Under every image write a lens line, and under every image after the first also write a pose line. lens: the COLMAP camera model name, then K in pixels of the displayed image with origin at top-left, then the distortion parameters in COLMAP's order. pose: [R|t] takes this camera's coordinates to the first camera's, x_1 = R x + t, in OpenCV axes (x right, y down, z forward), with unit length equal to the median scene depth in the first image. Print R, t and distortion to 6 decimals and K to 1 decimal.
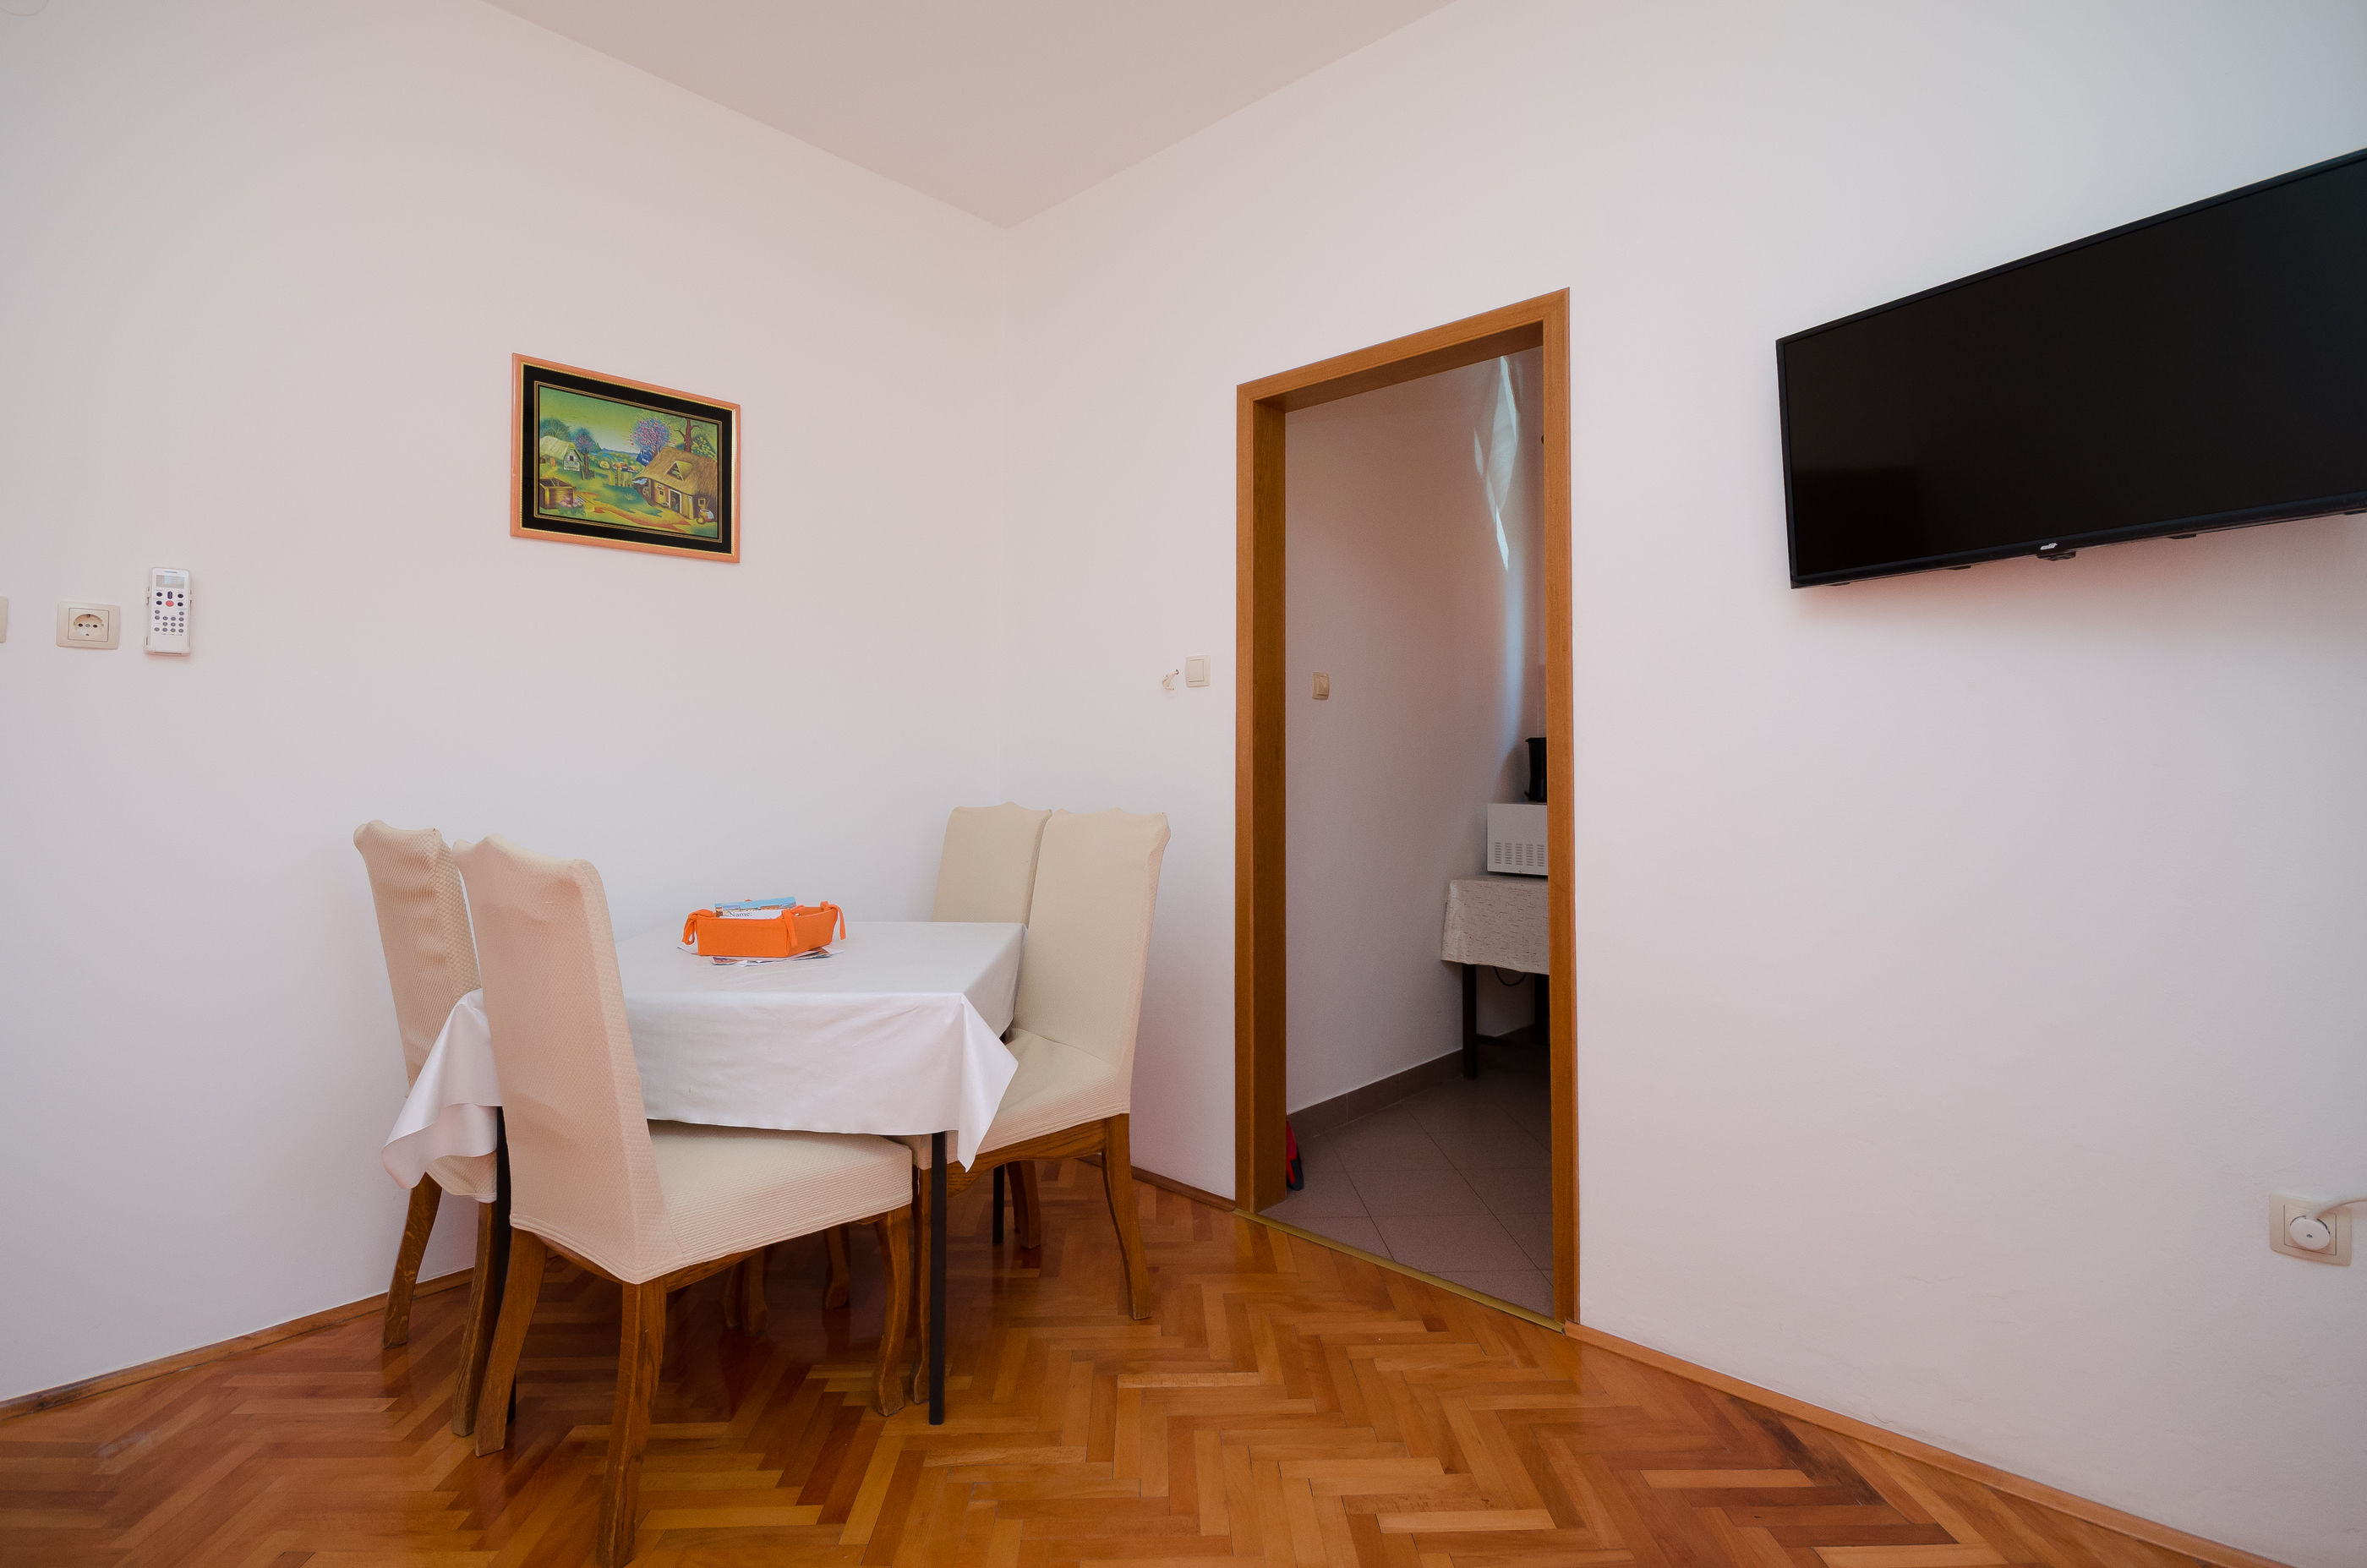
lens RADIAL K [[1089.9, 0, 1181.5], [0, 1089.9, 742.1], [0, 0, 1]] dist [-0.000614, -0.000348]
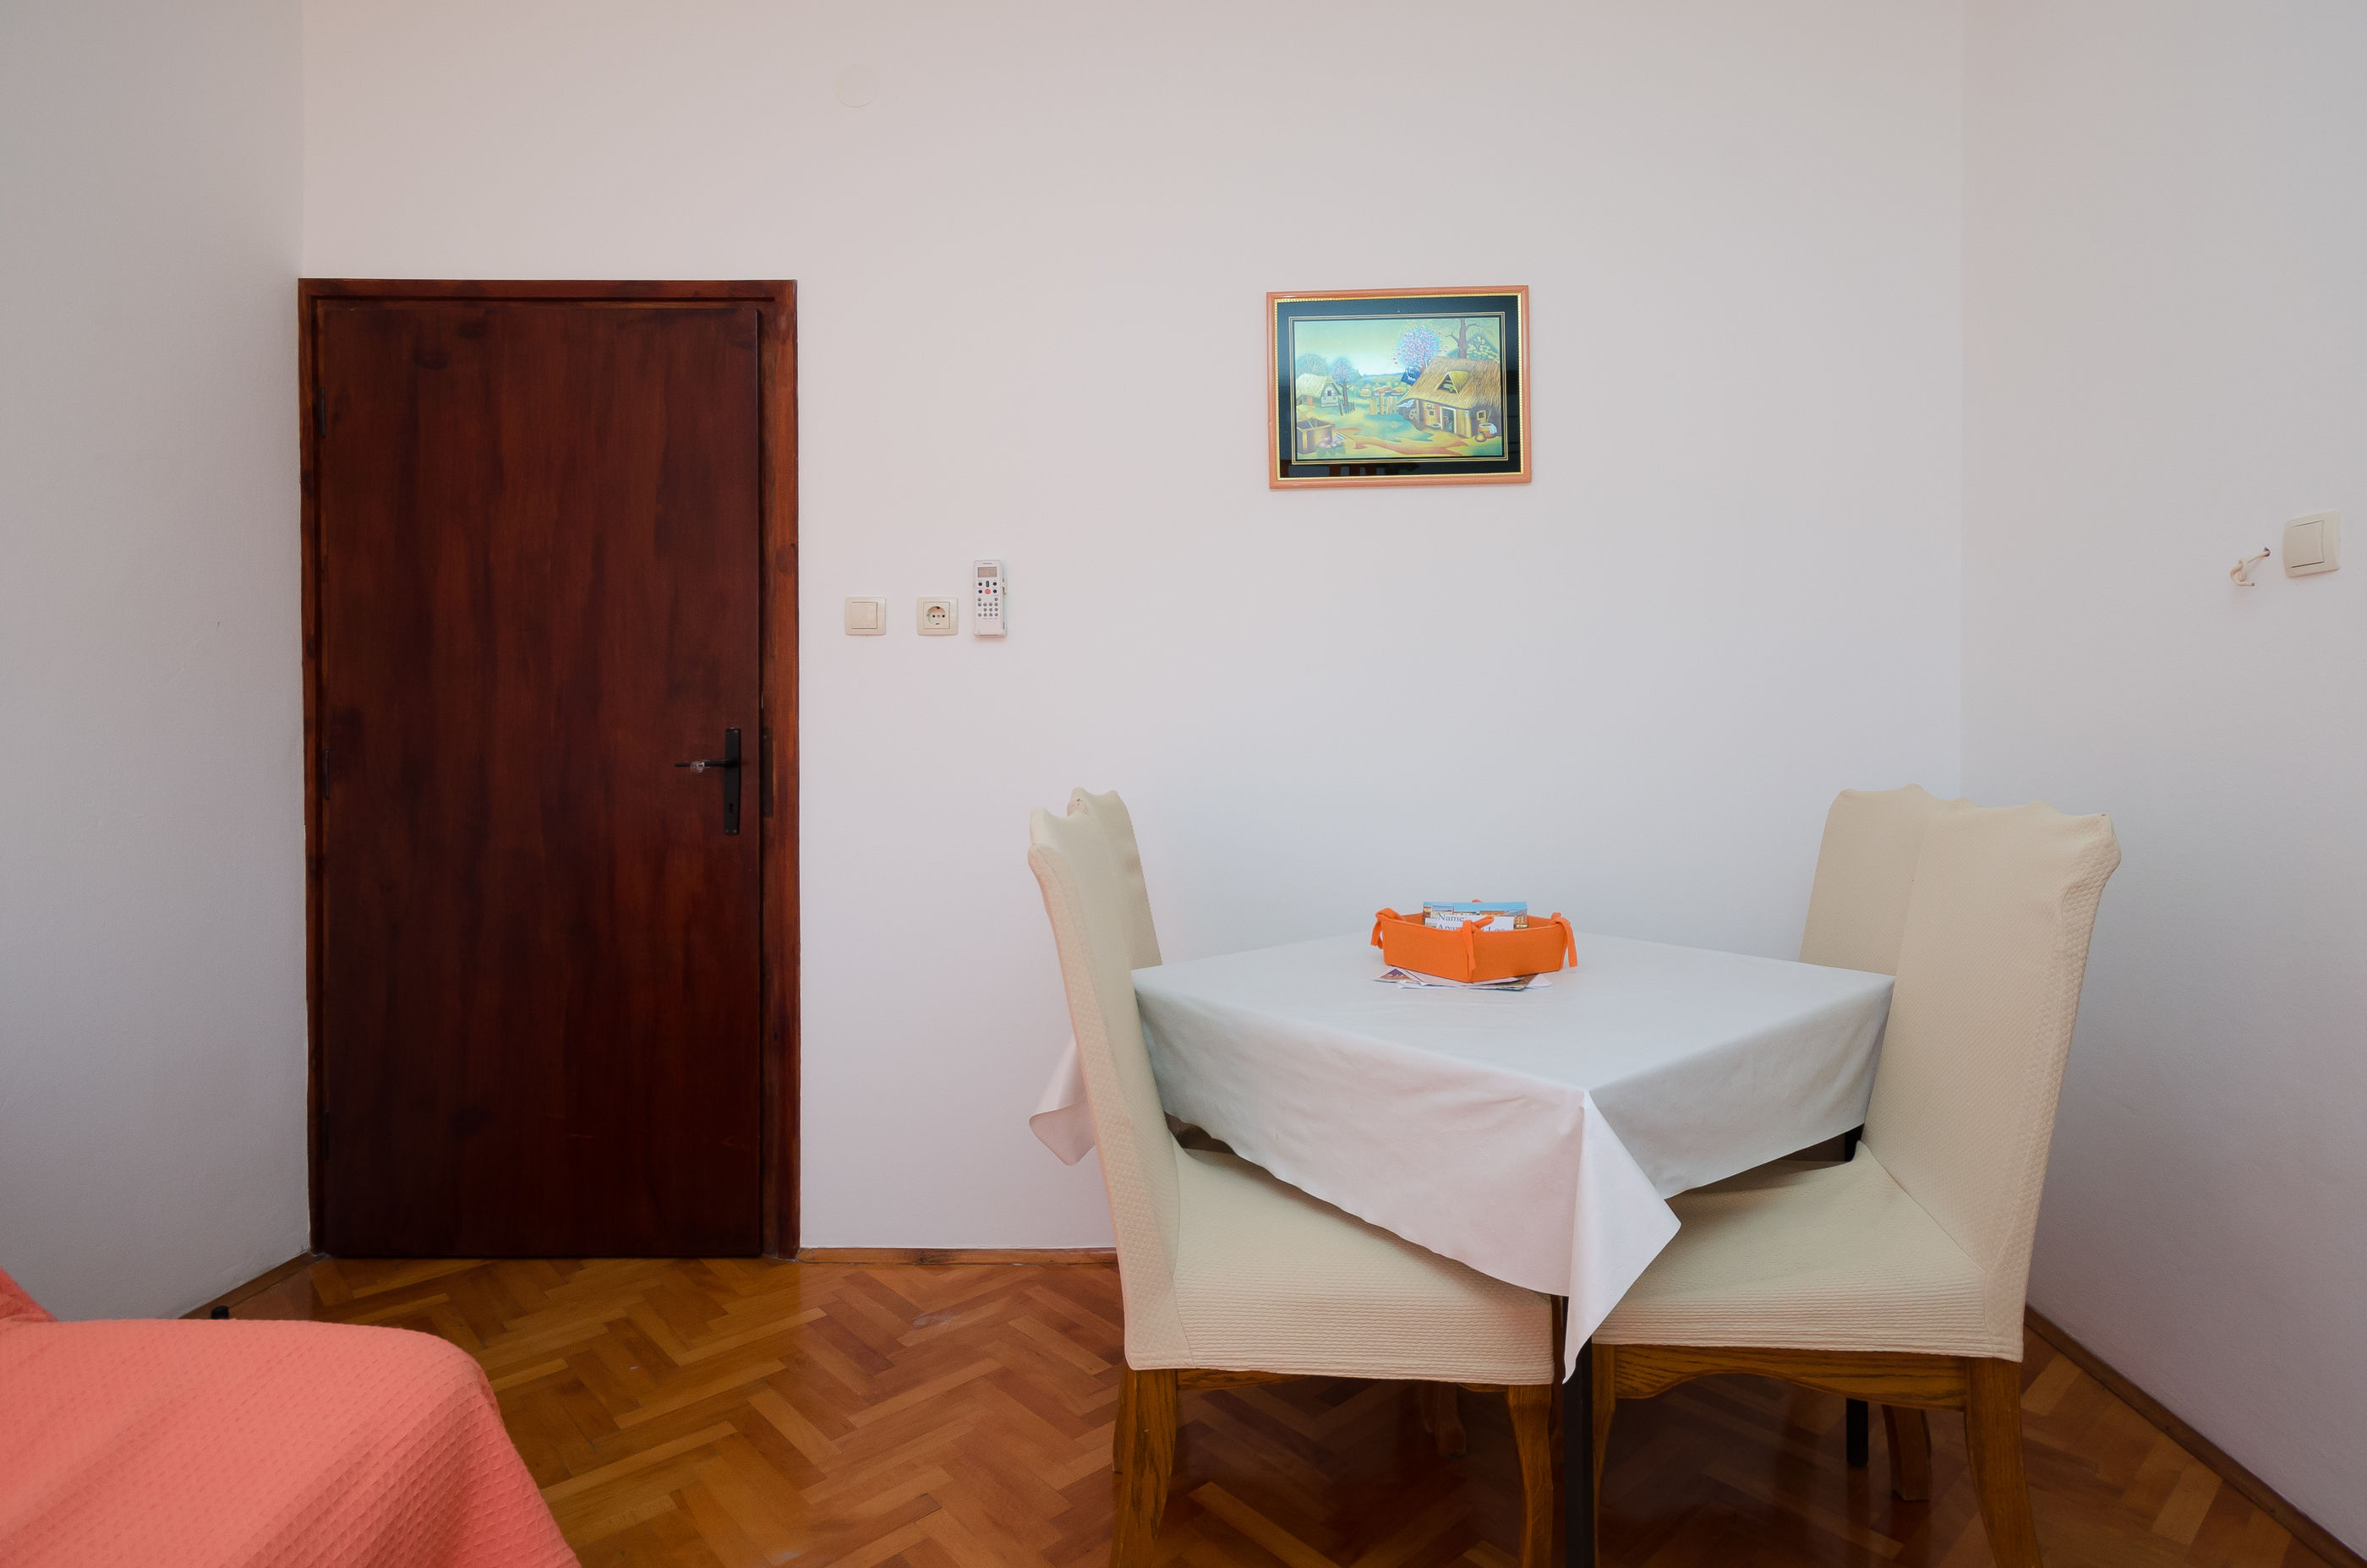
lens RADIAL K [[1188.1, 0, 1191.7], [0, 1188.1, 743.6], [0, 0, 1]] dist [0.001085, 0.000040]
pose [[0.659162, -0.000835, -0.752000, 0.106994], [0.021512, 0.999611, 0.017746, 0.010440], [0.751693, -0.027875, 0.658924, 0.258730]]
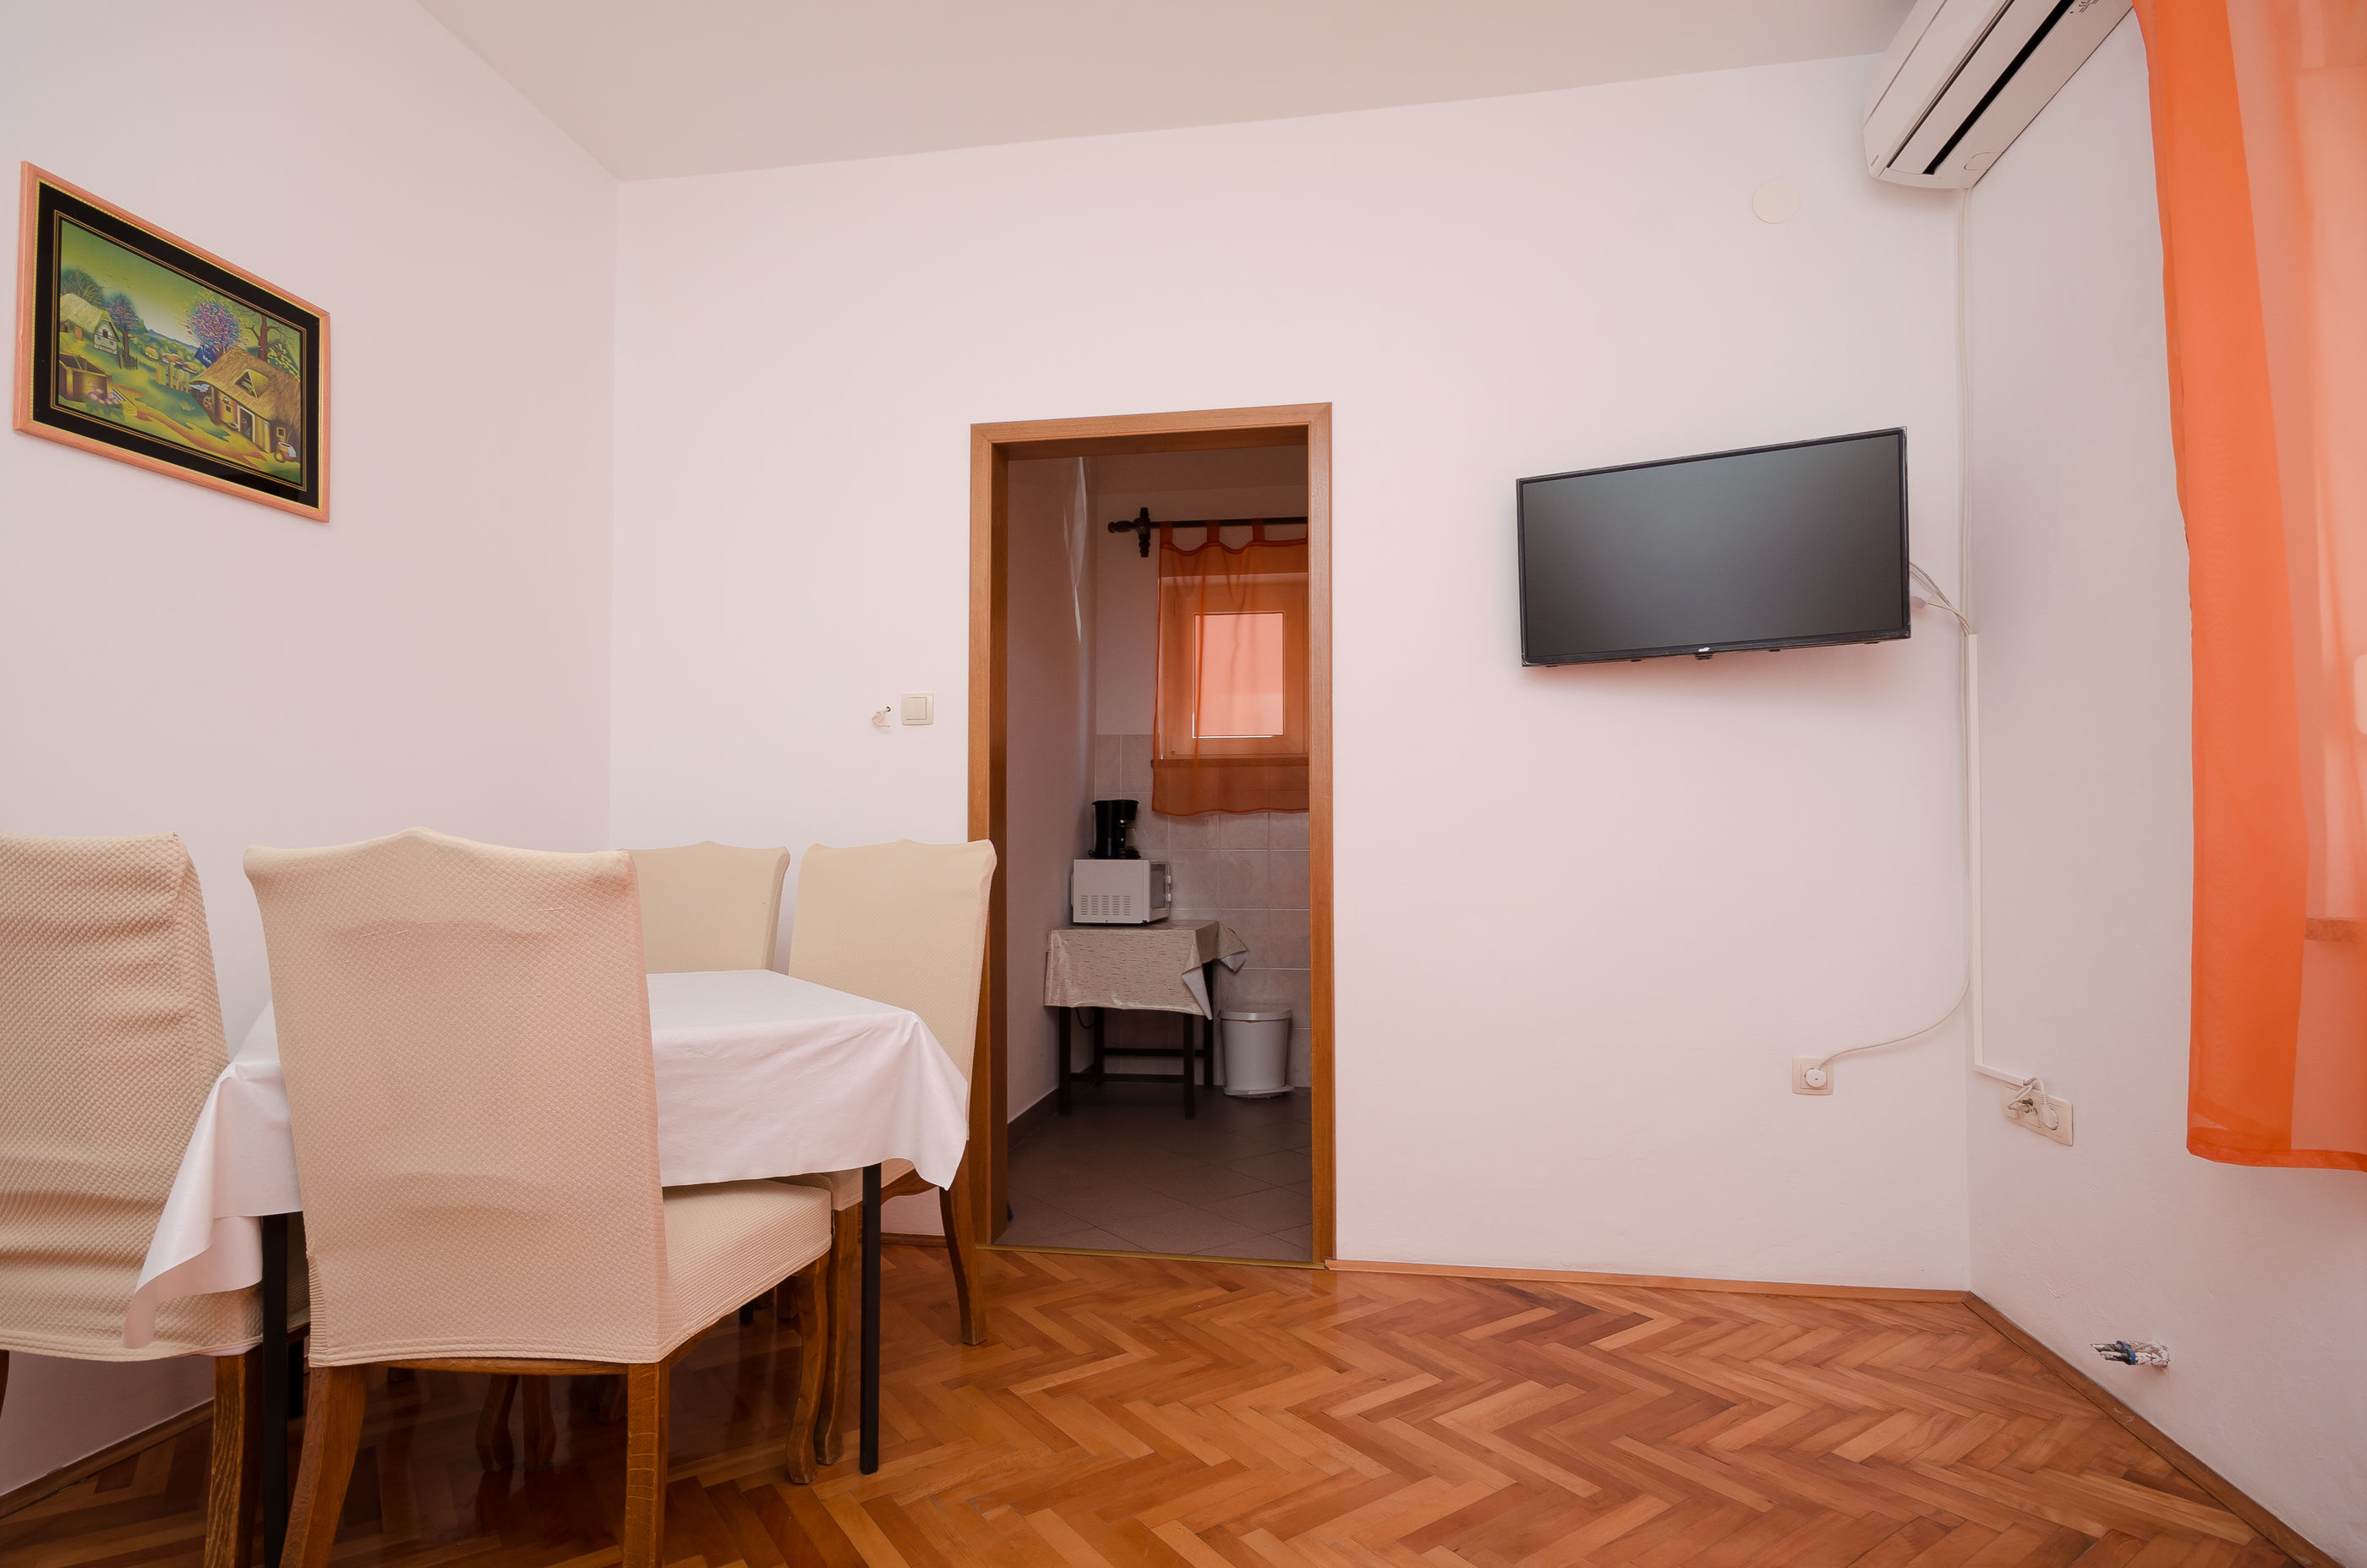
lens RADIAL K [[1080.9, 0, 1215.5], [0, 1080.9, 841.9], [0, 0, 1]] dist [0.003209, -0.007892]
pose [[0.851186, 0.006513, 0.524824, -0.316637], [-0.015863, 0.999785, 0.013320, 0.043629], [-0.524624, -0.019663, 0.851107, 0.041226]]
